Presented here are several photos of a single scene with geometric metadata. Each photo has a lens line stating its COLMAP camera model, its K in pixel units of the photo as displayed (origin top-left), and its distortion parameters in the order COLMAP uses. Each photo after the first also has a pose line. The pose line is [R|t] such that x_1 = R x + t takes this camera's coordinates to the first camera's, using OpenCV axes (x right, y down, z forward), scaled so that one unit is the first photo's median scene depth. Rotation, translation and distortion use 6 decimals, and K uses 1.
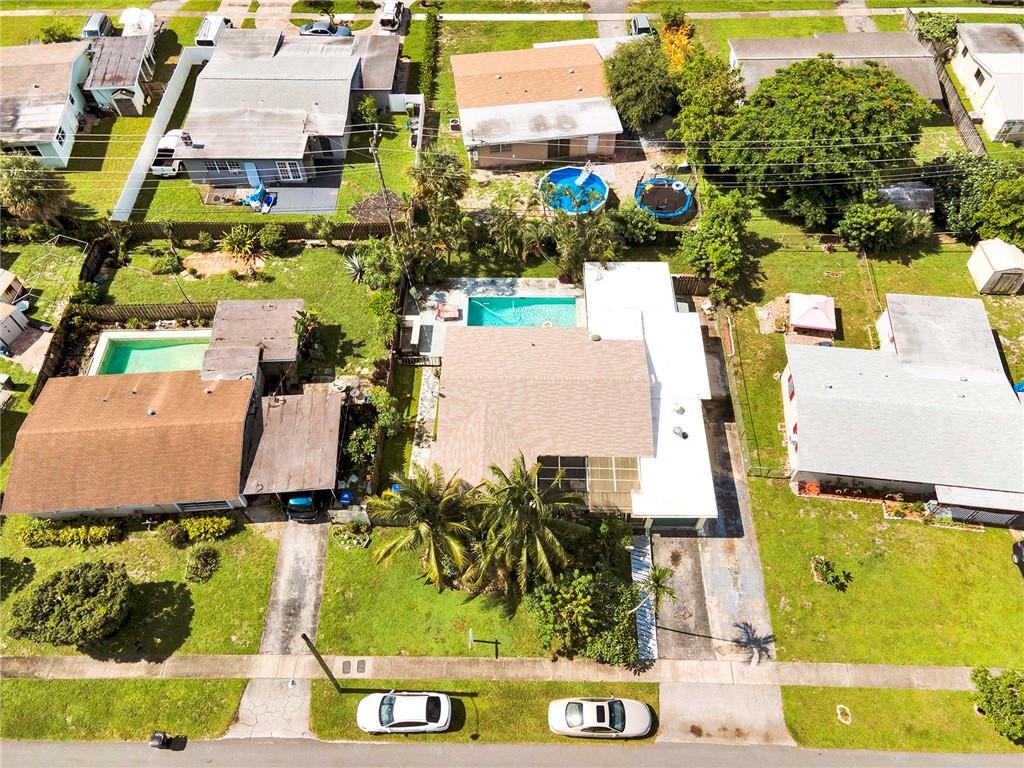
lens RADIAL K [[707.9, 0, 514.7], [0, 707.9, 383.6], [0, 0, 1]] dist [0.027964, 0.018355]
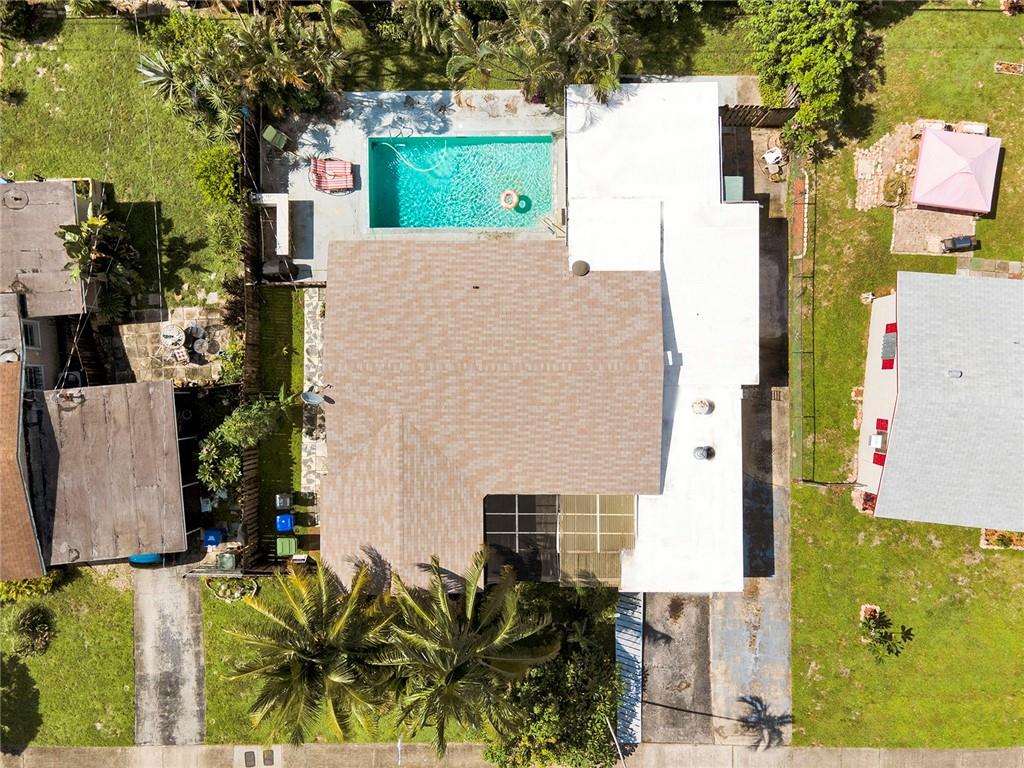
lens RADIAL K [[707.9, 0, 509.5], [0, 707.9, 383.9], [0, 0, 1]] dist [0.027964, 0.018355]
pose [[0.999658, -0.025943, -0.003175, 0.058681], [0.023372, 0.832951, 0.552853, -0.337086], [-0.011698, -0.552738, 0.833273, 0.484767]]
